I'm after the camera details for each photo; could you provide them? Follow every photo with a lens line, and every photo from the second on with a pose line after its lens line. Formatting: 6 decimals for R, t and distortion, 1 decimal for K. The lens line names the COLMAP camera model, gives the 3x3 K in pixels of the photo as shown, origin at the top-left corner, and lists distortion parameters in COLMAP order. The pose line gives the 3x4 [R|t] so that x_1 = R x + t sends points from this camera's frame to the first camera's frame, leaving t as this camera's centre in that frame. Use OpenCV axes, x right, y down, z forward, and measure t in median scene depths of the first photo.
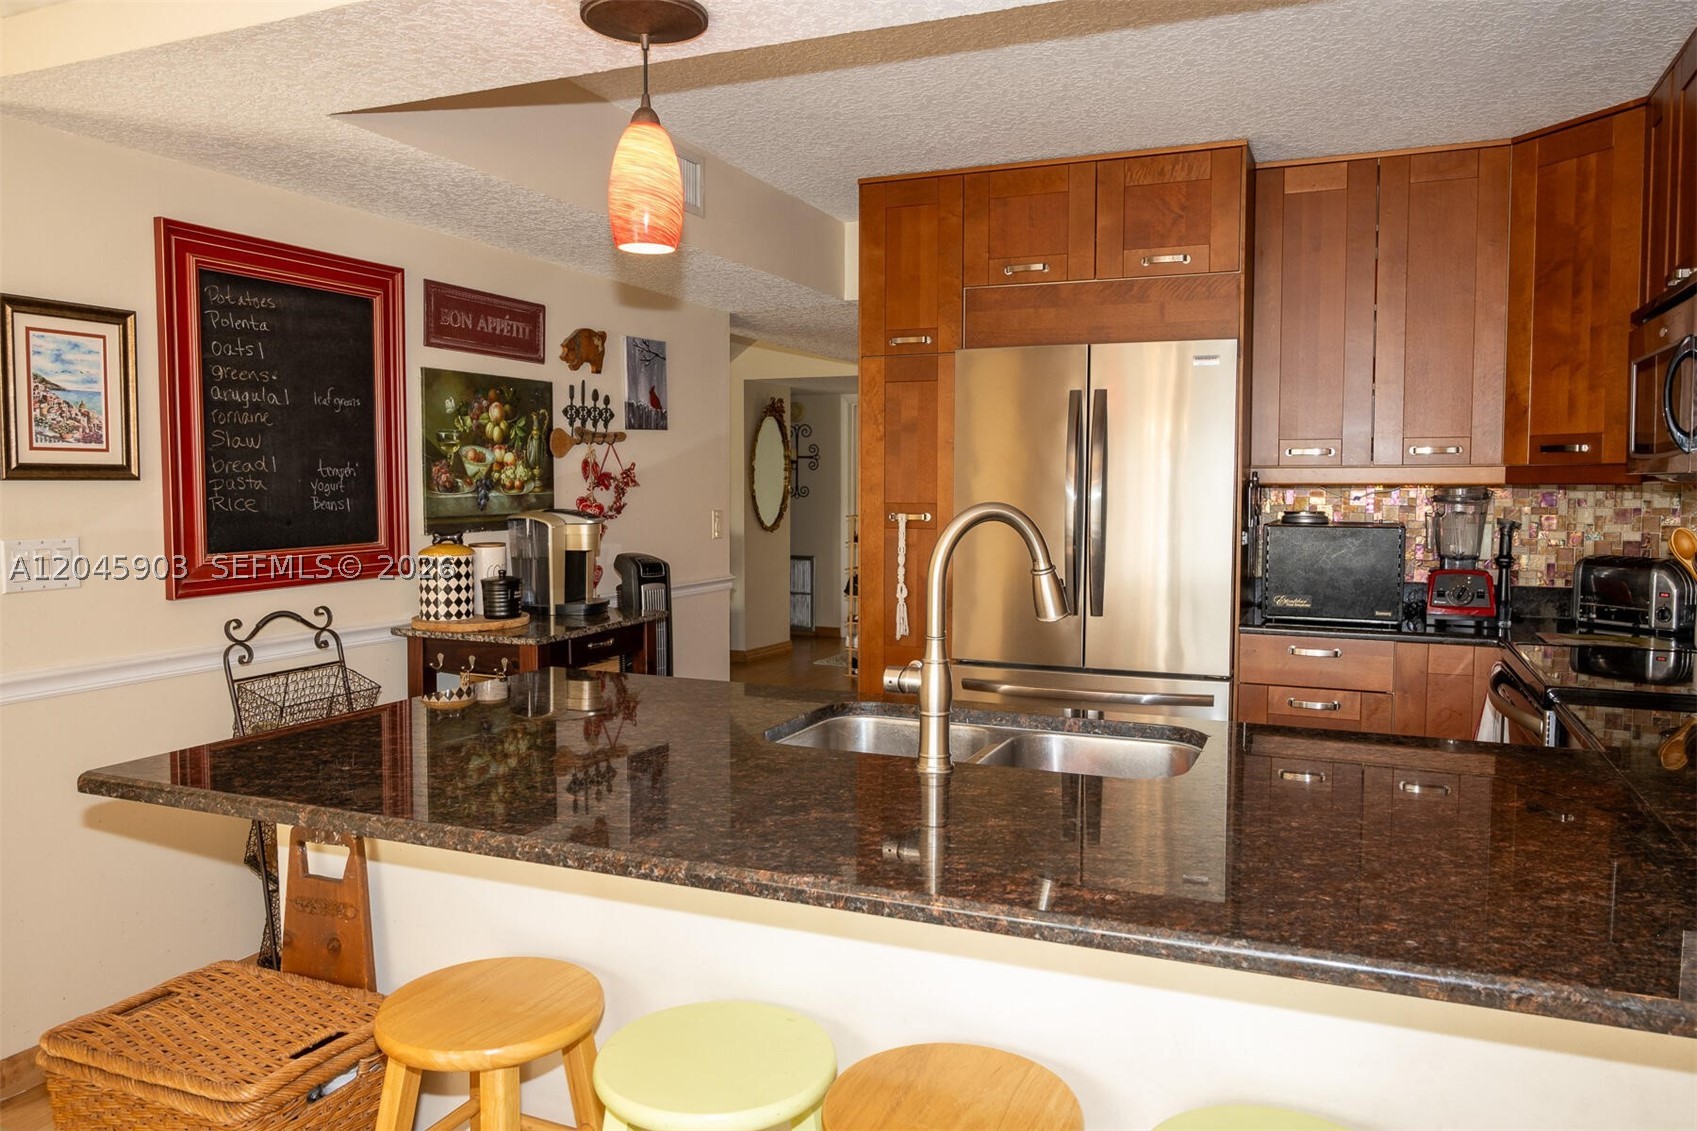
lens RADIAL K [[1179.1, 0, 862.9], [0, 1179.1, 552.3], [0, 0, 1]] dist [0.000168, 0.000031]
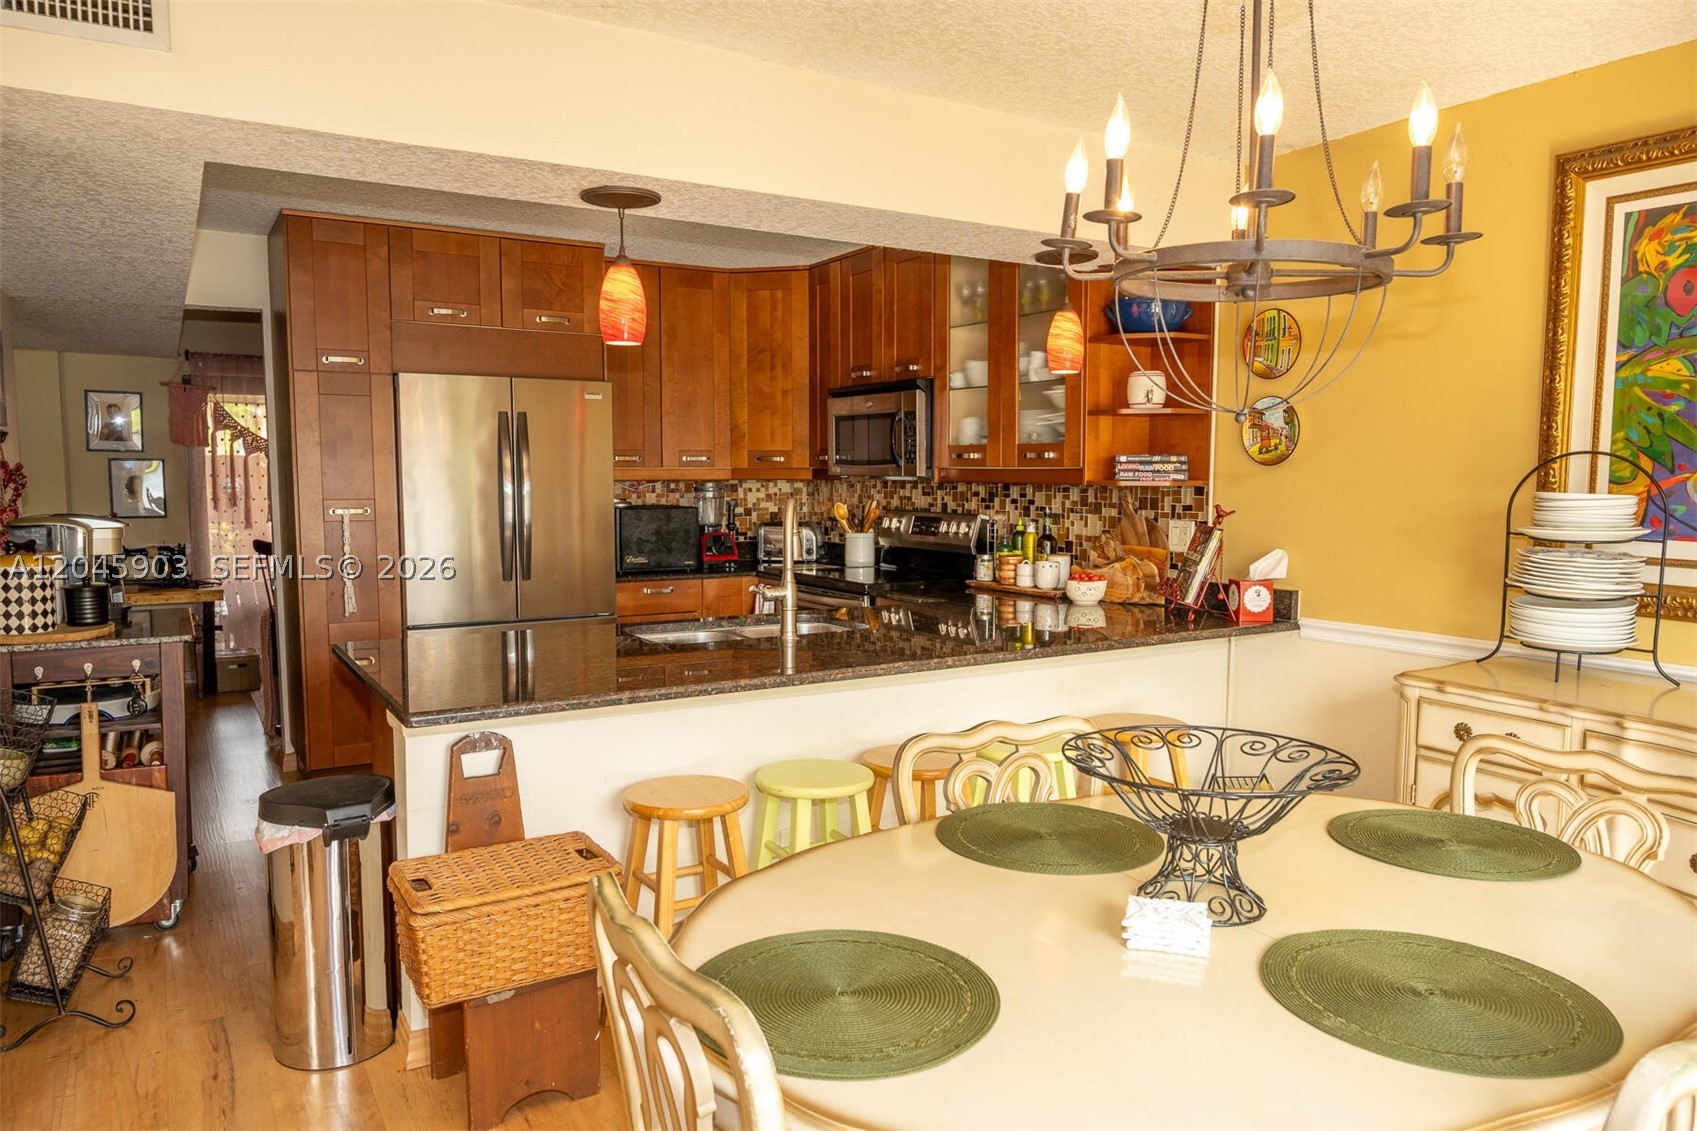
lens RADIAL K [[1179.1, 0, 862.9], [0, 1179.1, 552.3], [0, 0, 1]] dist [0.000168, 0.000031]
pose [[0.585748, -0.059458, 0.808309, -0.720325], [0.045485, 0.998145, 0.040461, -0.015908], [-0.809216, 0.013067, 0.587366, -0.114252]]
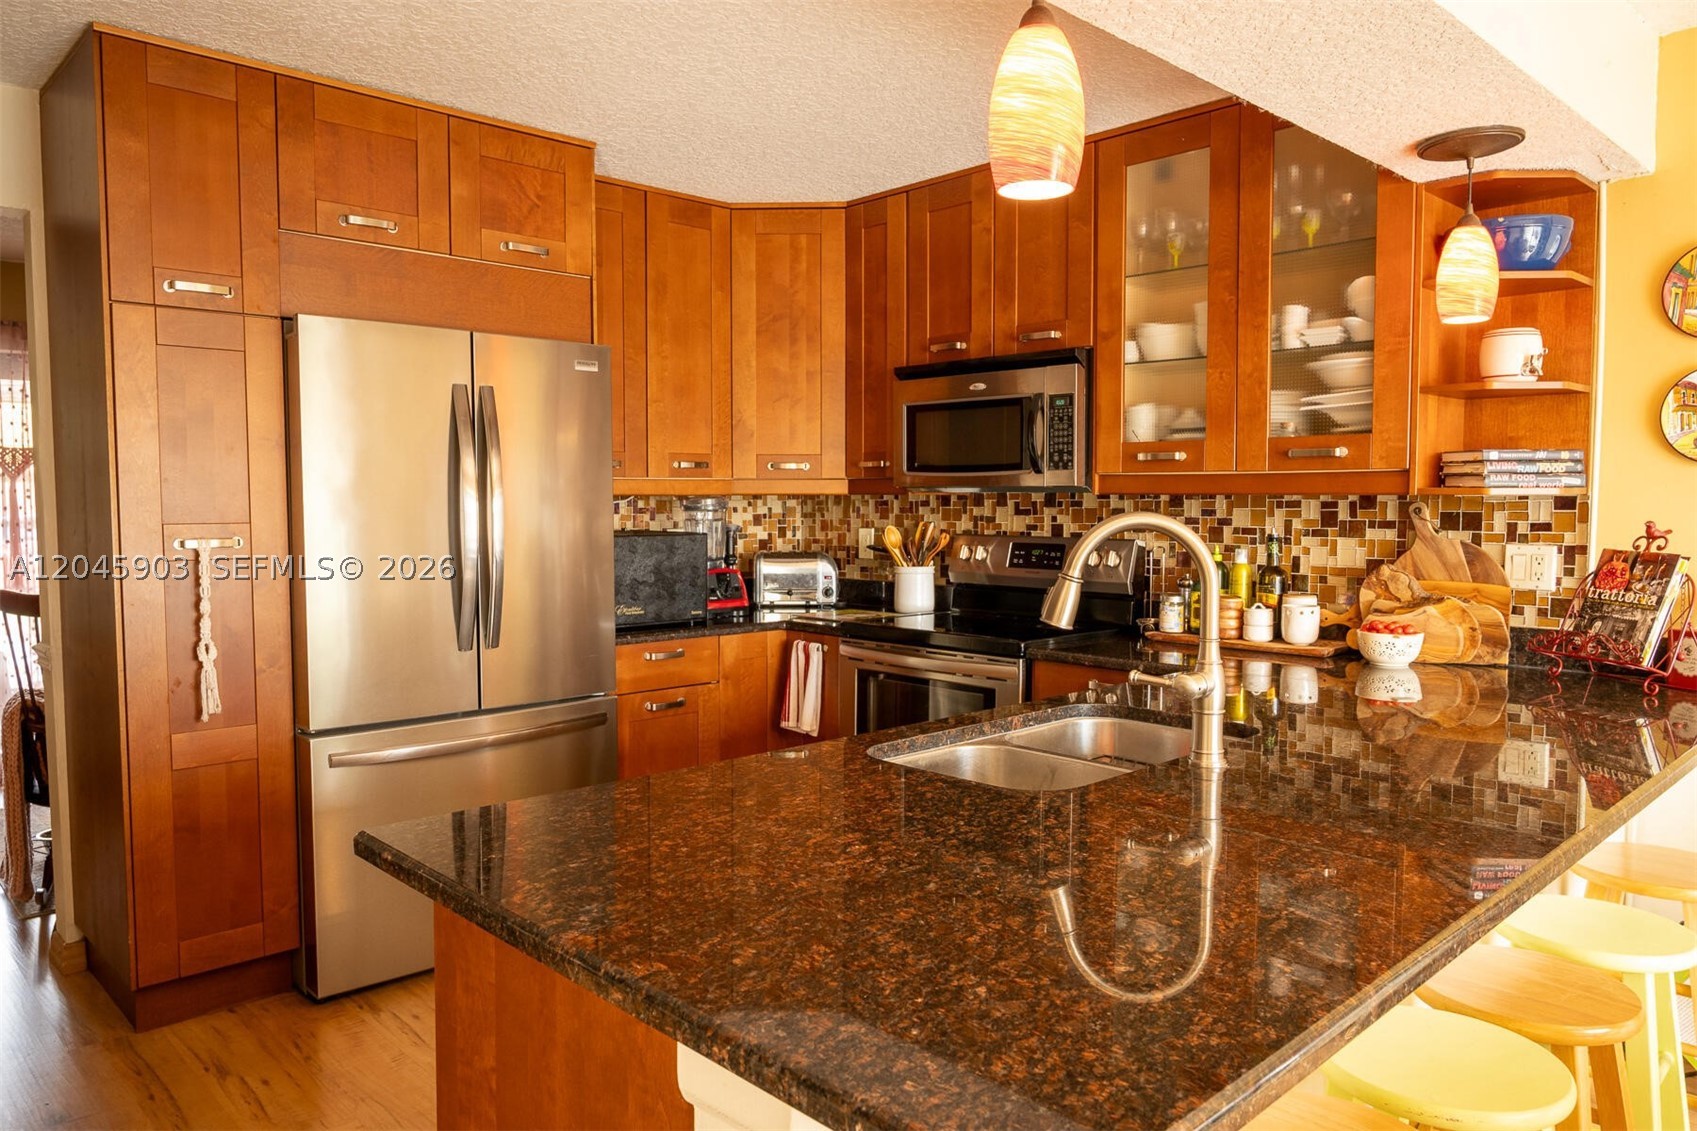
lens RADIAL K [[1177.5, 0, 844.7], [0, 1177.5, 550.5], [0, 0, 1]] dist [-0.003821, -0.000741]
pose [[0.402891, -0.044919, 0.914145, -0.523626], [0.051876, 0.998310, 0.026191, -0.028755], [-0.913777, 0.036870, 0.404541, 0.447754]]
